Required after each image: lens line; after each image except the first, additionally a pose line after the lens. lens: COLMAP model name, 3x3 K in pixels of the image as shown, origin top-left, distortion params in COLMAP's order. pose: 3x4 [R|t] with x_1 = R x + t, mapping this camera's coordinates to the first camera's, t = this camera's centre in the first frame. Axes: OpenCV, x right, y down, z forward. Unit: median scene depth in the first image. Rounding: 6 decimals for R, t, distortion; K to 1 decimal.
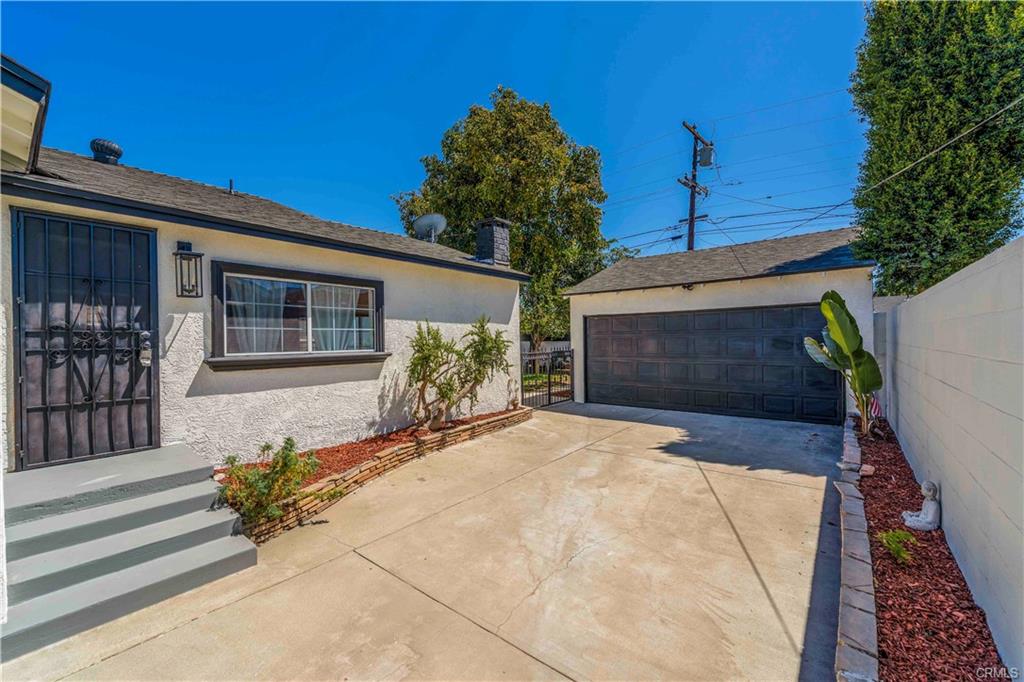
lens RADIAL K [[416.3, 0, 515.4], [0, 416.3, 343.6], [0, 0, 1]] dist [0.000043, -0.001320]
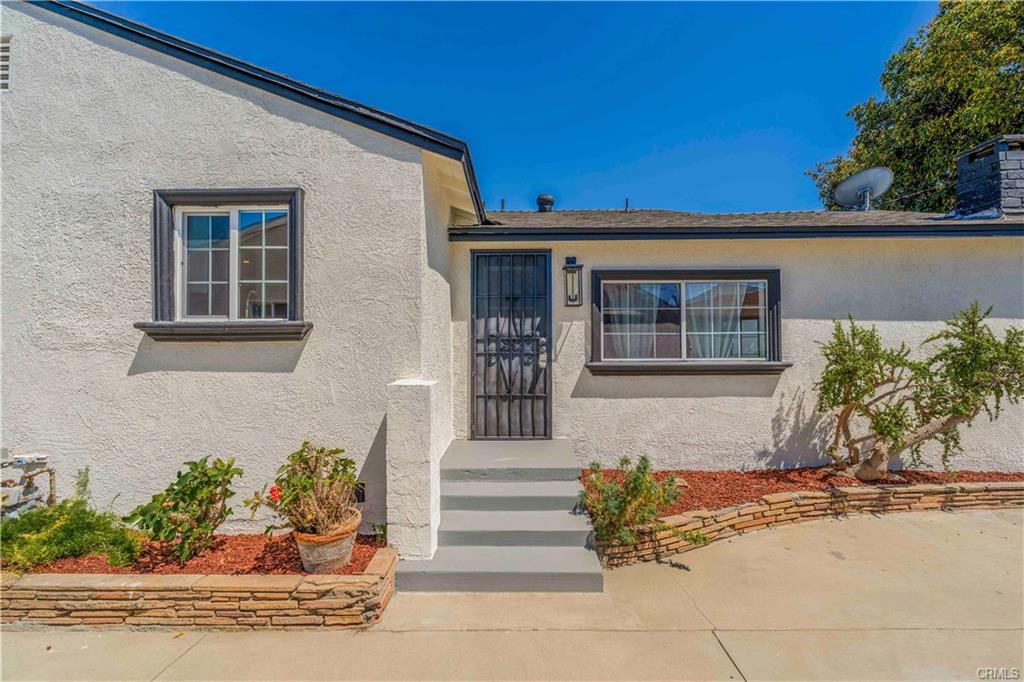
lens RADIAL K [[416.3, 0, 507.8], [0, 416.3, 343.5], [0, 0, 1]] dist [0.000043, -0.001320]
pose [[0.607019, -0.004937, -0.794672, -0.014847], [-0.009855, 0.999857, -0.013739, 0.002500], [0.794626, 0.016171, 0.606883, 0.169211]]
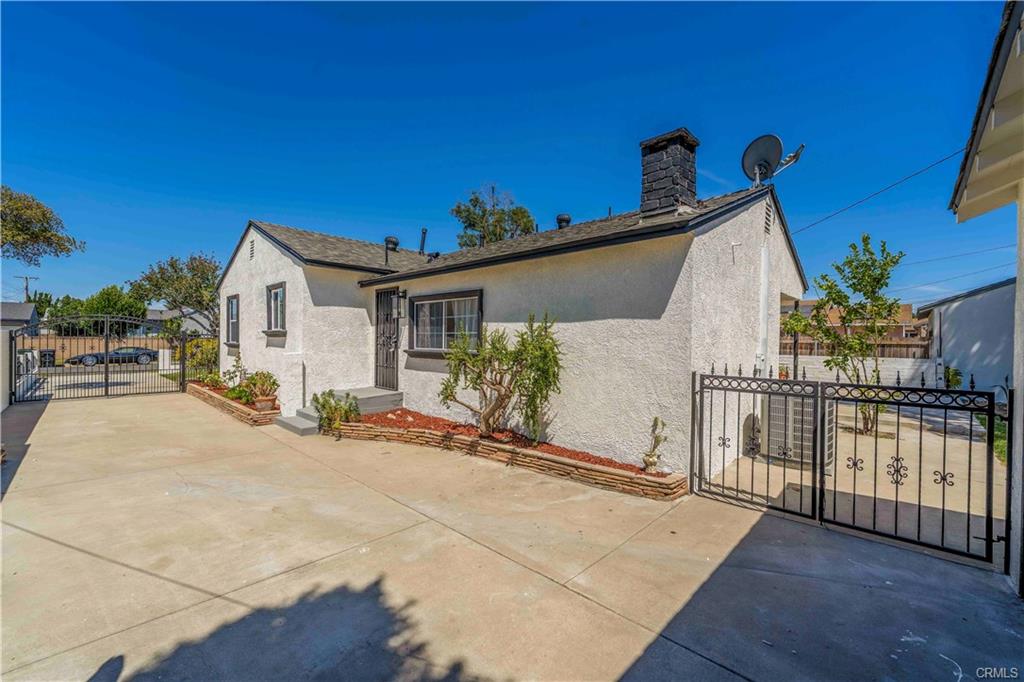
lens RADIAL K [[416.3, 0, 507.5], [0, 416.3, 341.2], [0, 0, 1]] dist [0.000043, -0.001320]
pose [[-0.105823, 0.012830, -0.994302, 0.954669], [-0.018881, 0.999711, 0.014909, -0.034612], [0.994206, 0.020352, -0.105550, 1.455890]]
